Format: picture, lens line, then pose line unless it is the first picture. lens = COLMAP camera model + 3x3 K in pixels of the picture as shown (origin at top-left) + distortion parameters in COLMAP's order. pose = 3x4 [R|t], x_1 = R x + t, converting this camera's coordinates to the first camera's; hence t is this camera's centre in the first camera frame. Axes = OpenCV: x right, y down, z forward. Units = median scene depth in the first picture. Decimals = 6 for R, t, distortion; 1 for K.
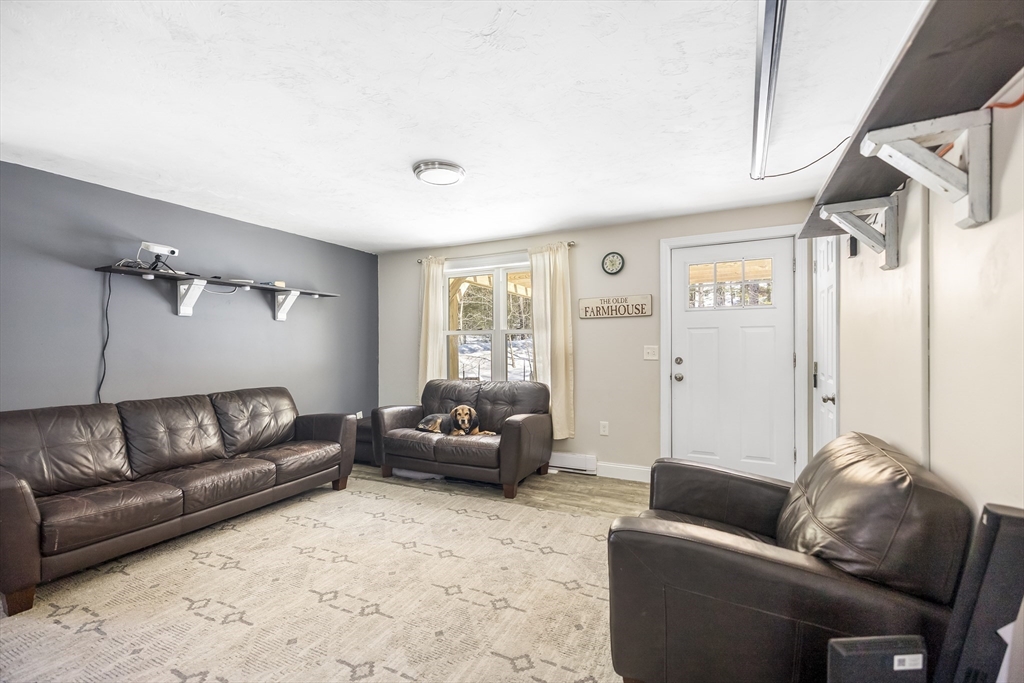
lens RADIAL K [[440.2, 0, 516.5], [0, 440.2, 347.9], [0, 0, 1]] dist [0.000761, -0.000137]
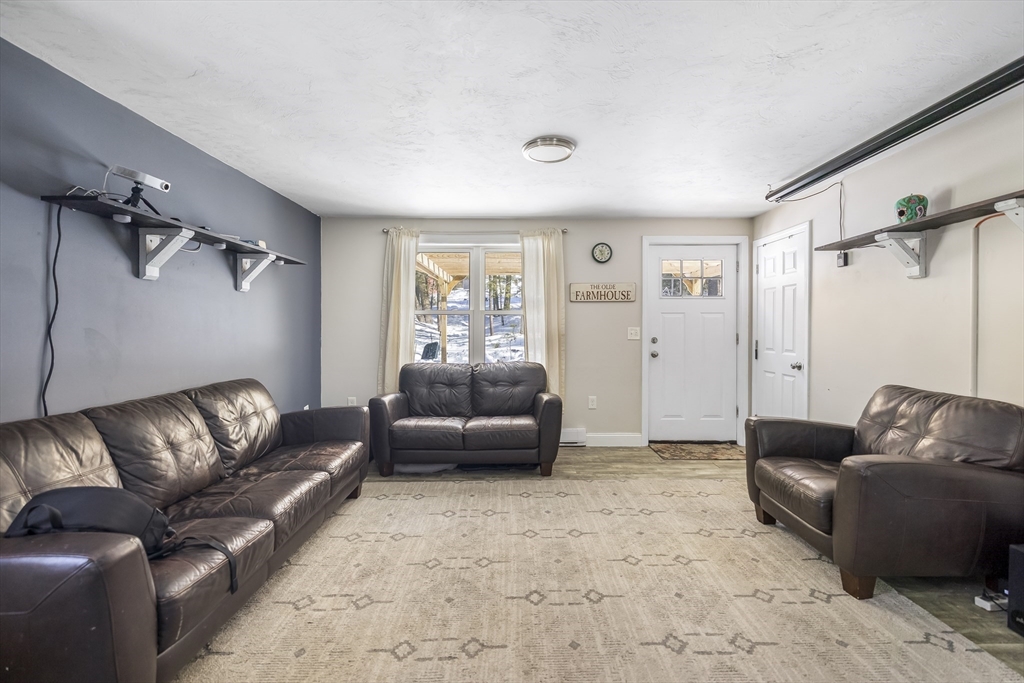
lens RADIAL K [[440.2, 0, 517.1], [0, 440.2, 332.2], [0, 0, 1]] dist [0.000761, -0.000137]
pose [[0.891265, 0.001318, 0.453480, -0.539458], [-0.003255, 0.999989, 0.003491, 0.004957], [-0.453471, -0.004588, 0.891259, 0.123611]]
